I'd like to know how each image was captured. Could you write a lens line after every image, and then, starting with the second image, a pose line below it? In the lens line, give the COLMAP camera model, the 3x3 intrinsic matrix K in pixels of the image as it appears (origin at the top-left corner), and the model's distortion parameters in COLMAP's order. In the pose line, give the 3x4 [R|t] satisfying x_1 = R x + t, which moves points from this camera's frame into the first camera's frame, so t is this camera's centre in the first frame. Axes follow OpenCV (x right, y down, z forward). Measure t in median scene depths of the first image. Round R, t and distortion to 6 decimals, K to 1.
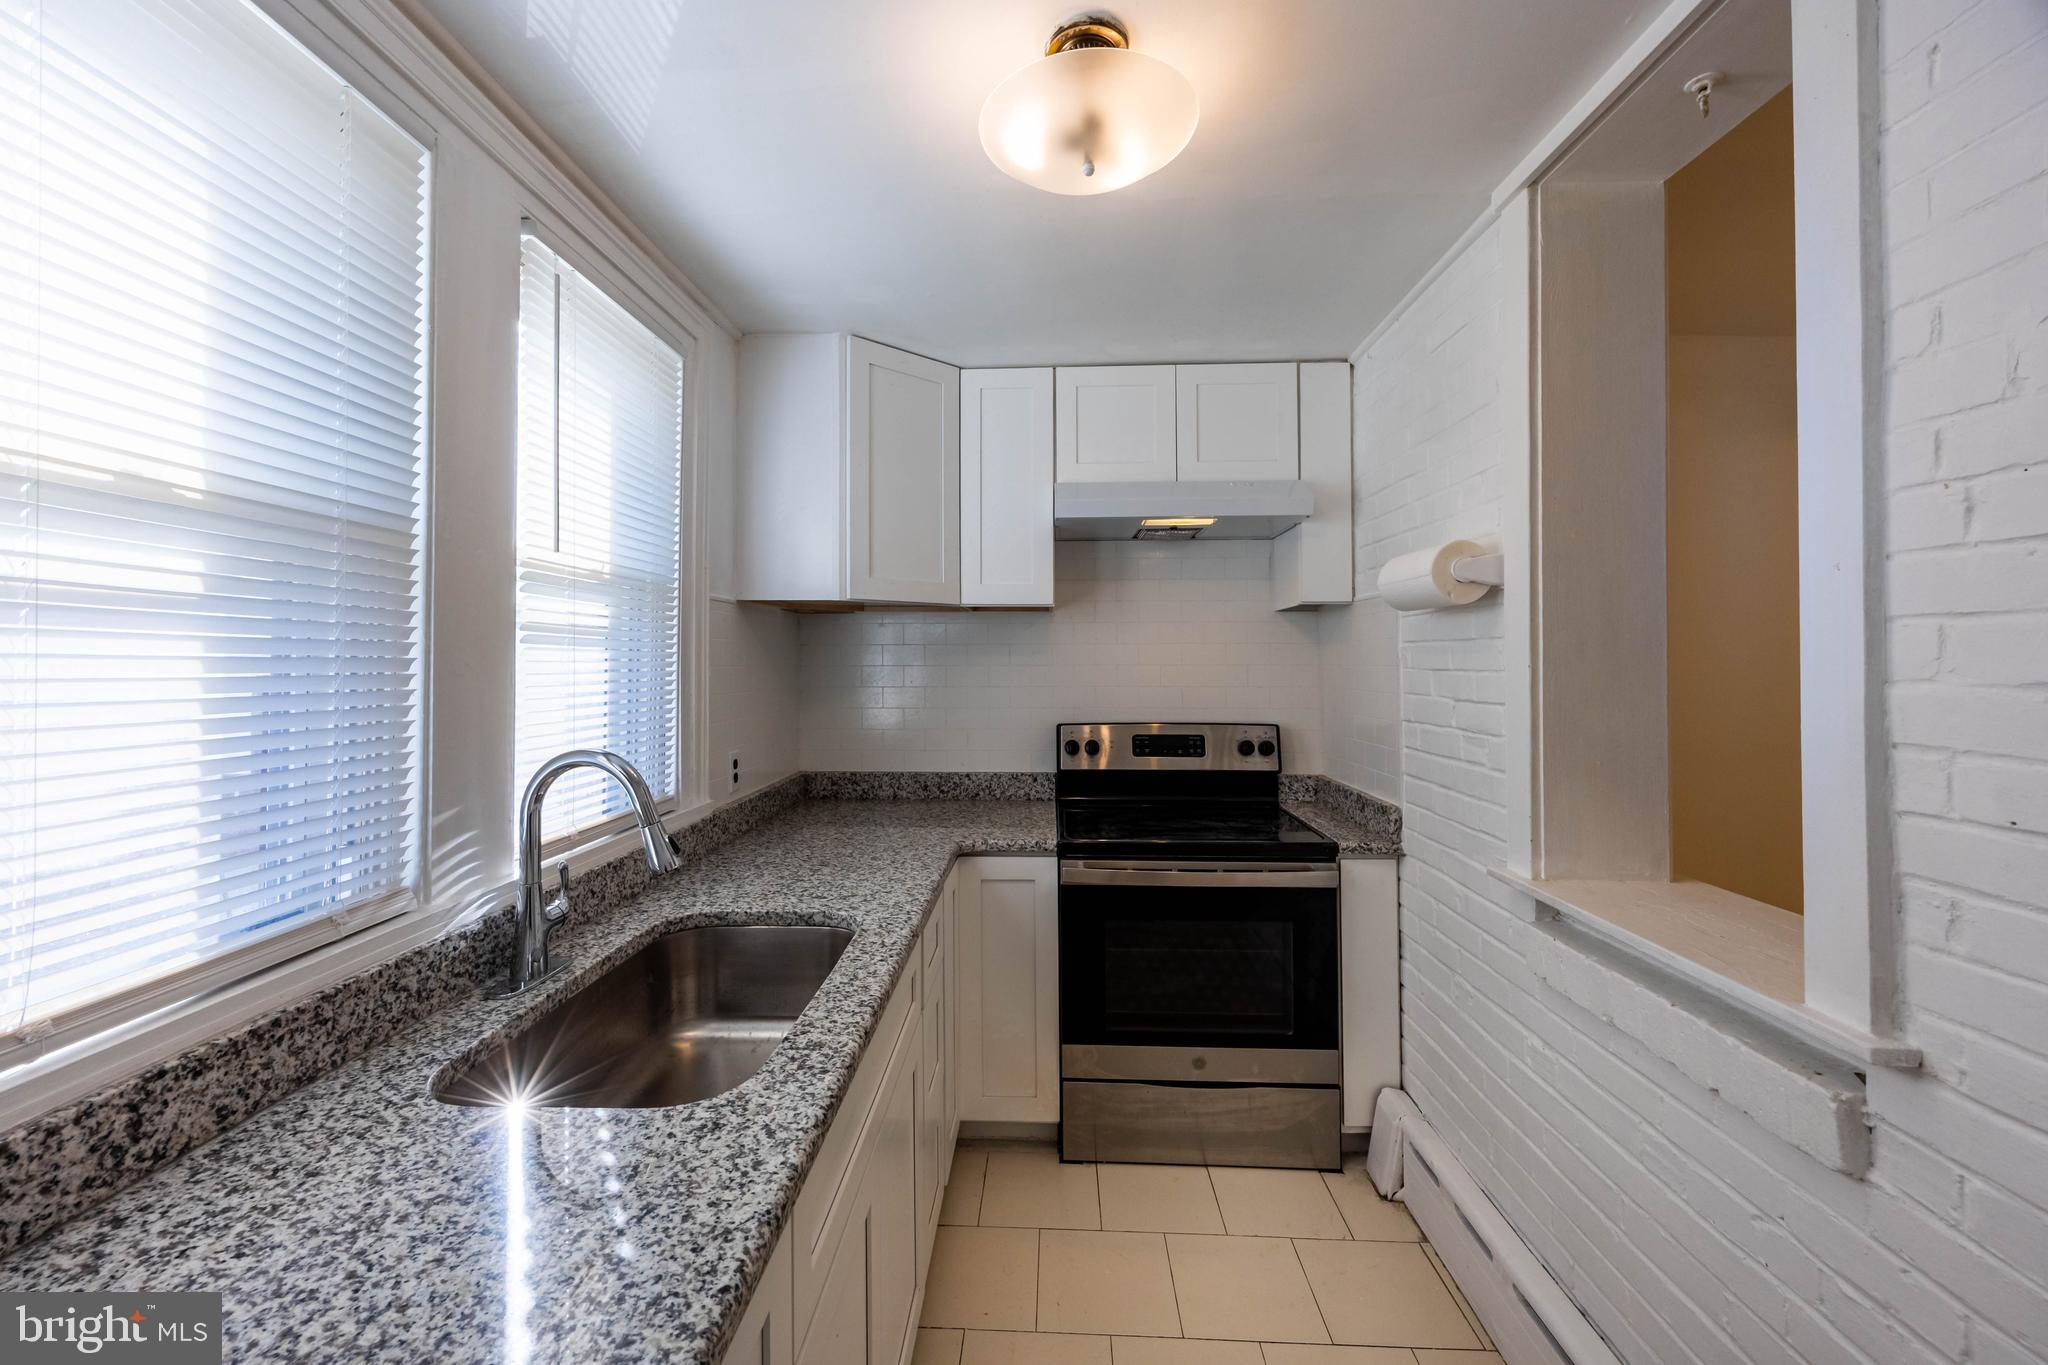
lens RADIAL K [[797.6, 0, 1020.6], [0, 797.6, 656.8], [0, 0, 1]] dist [0.001644, -0.000089]
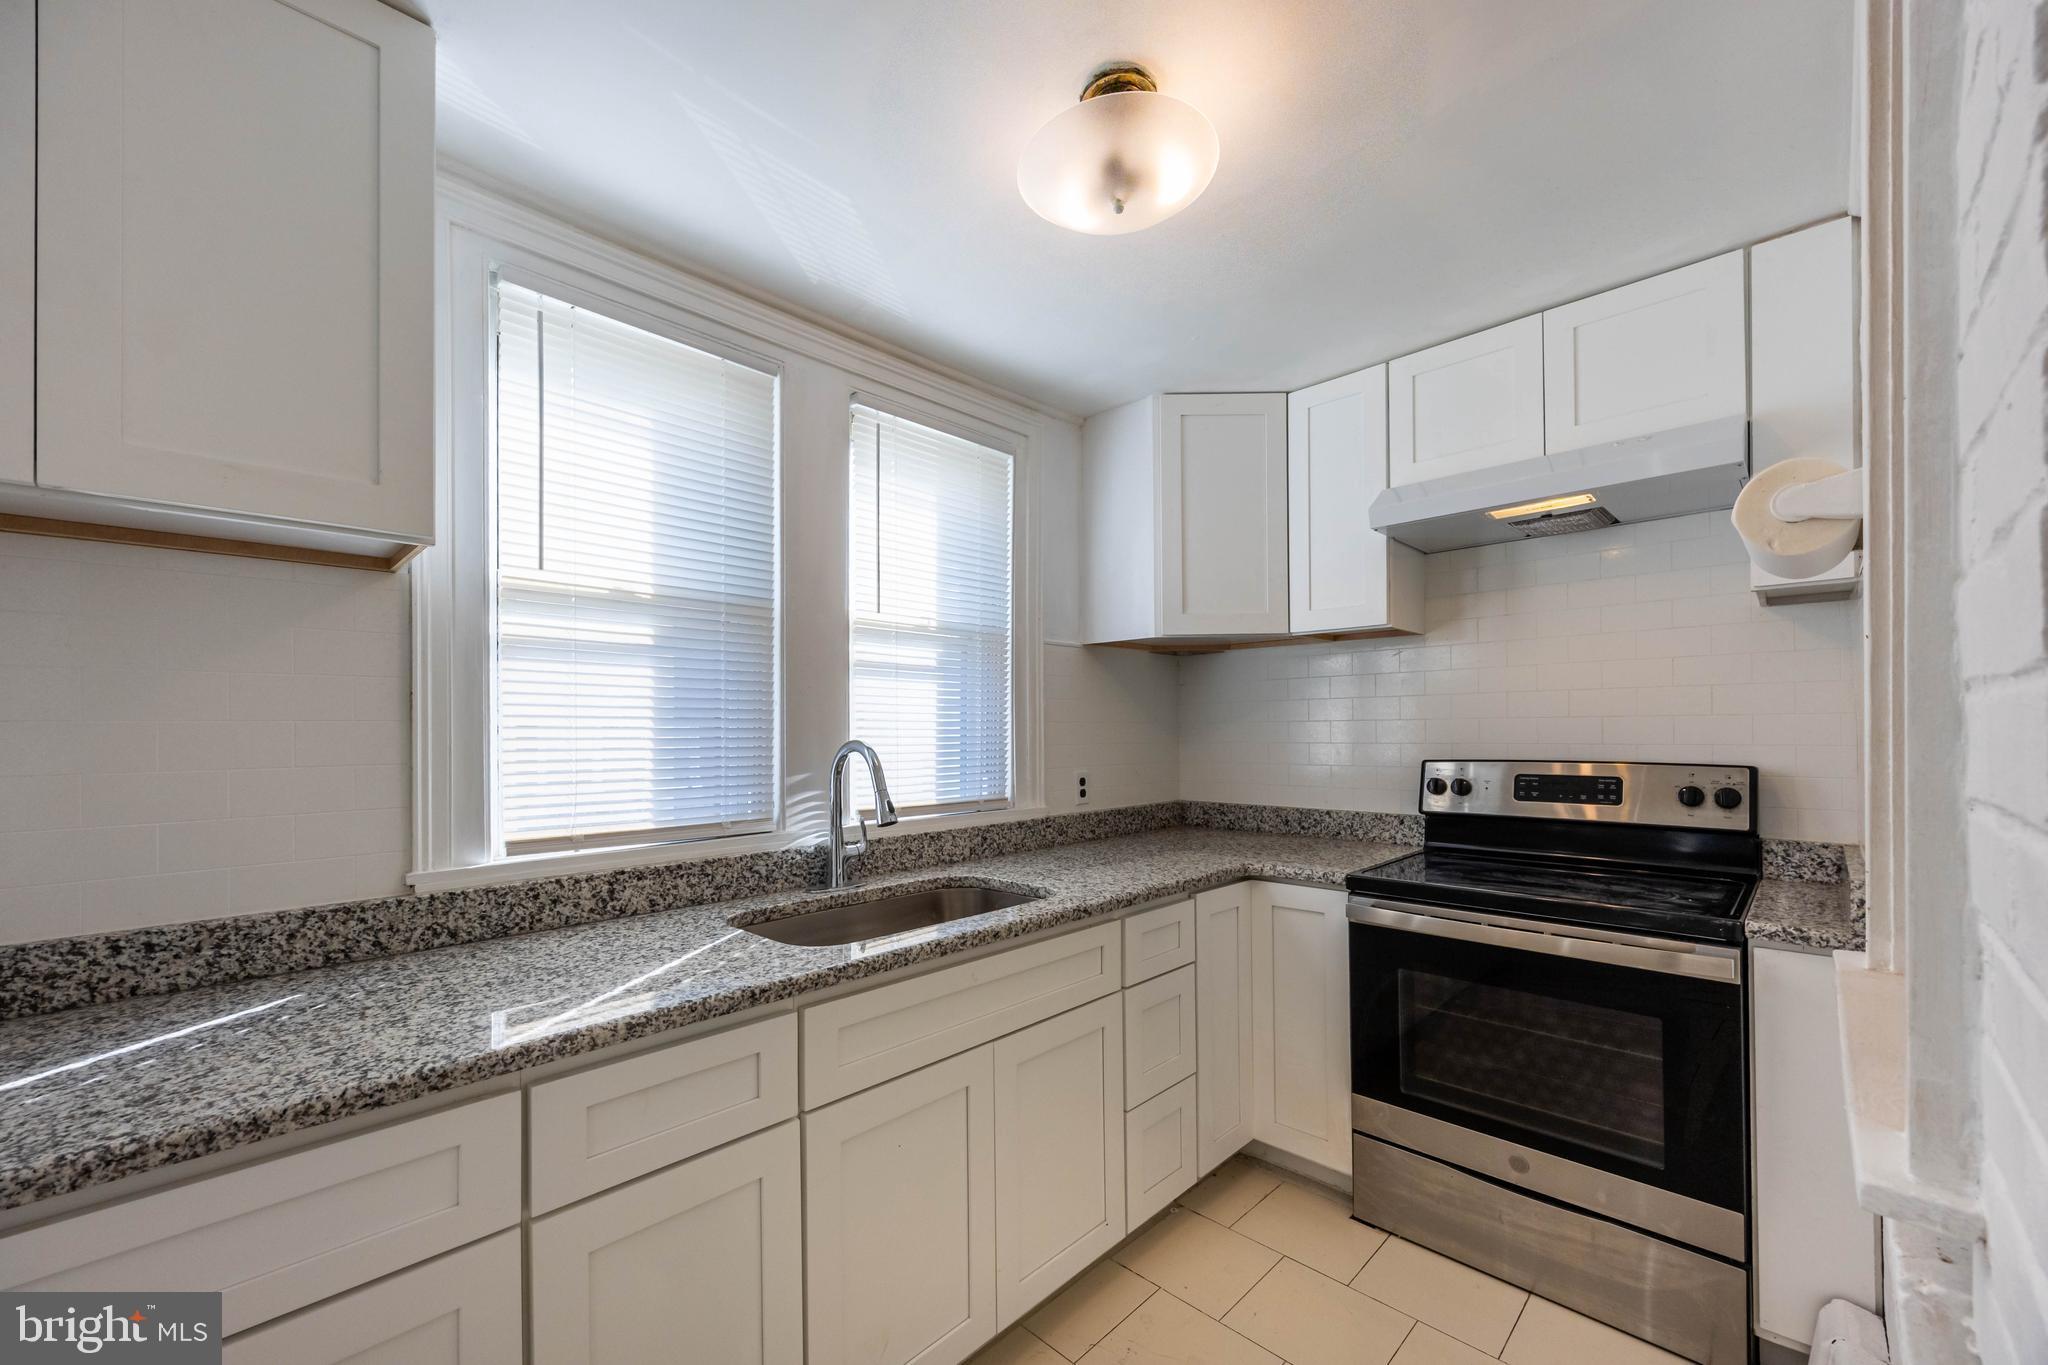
lens RADIAL K [[804.8, 0, 1022.7], [0, 804.8, 730.7], [0, 0, 1]] dist [0.000877, -0.000128]
pose [[0.743065, -0.005554, -0.669196, 0.443457], [0.011669, 0.999921, 0.004658, 0.059599], [0.669118, -0.011270, 0.743071, 0.053191]]
